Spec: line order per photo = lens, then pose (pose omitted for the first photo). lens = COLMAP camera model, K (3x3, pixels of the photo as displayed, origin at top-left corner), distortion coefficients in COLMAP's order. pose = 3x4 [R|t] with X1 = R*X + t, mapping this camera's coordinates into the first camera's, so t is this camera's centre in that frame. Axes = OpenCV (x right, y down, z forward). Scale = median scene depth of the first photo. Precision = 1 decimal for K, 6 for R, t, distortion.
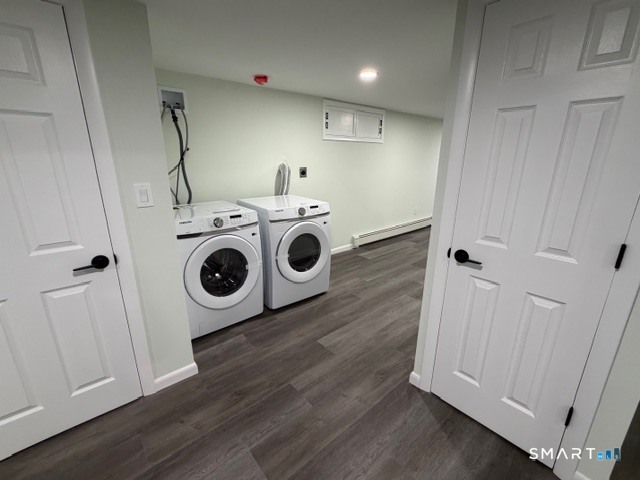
lens RADIAL K [[284.3, 0, 320.0], [0, 284.3, 240.0], [0, 0, 1]] dist [-0.001885, -0.000208]
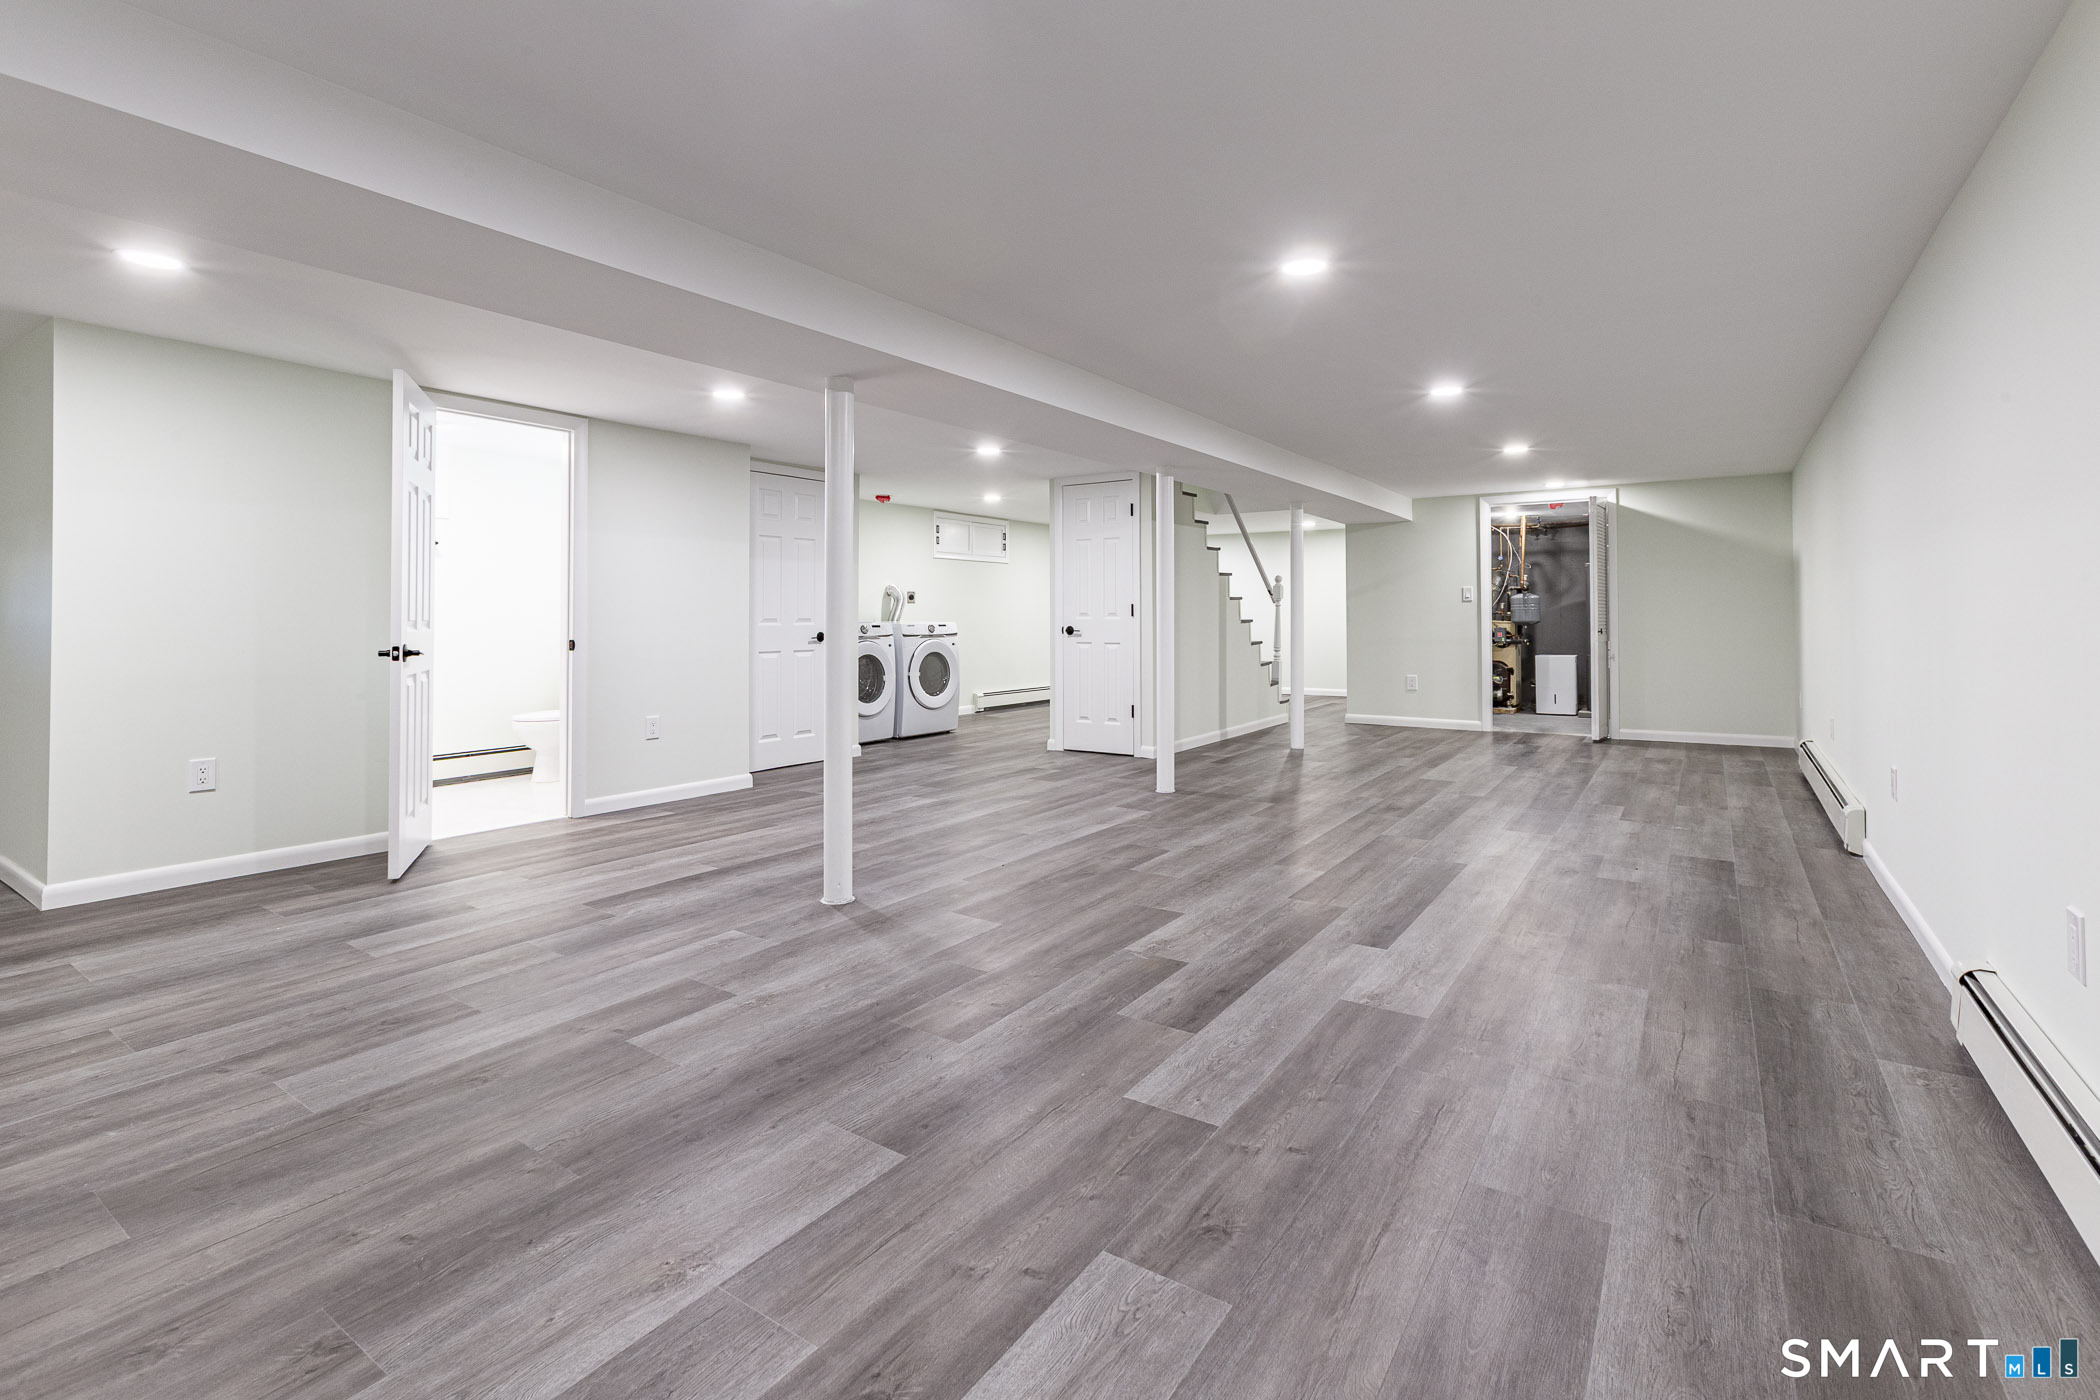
lens RADIAL K [[983.0, 0, 1051.2], [0, 983.0, 616.0], [0, 0, 1]] dist [-0.000336, -0.000018]
pose [[0.966392, -0.006123, 0.257001, -0.507205], [0.078448, 0.959056, -0.272135, 0.761830], [-0.244813, 0.283151, 0.927304, -2.083839]]
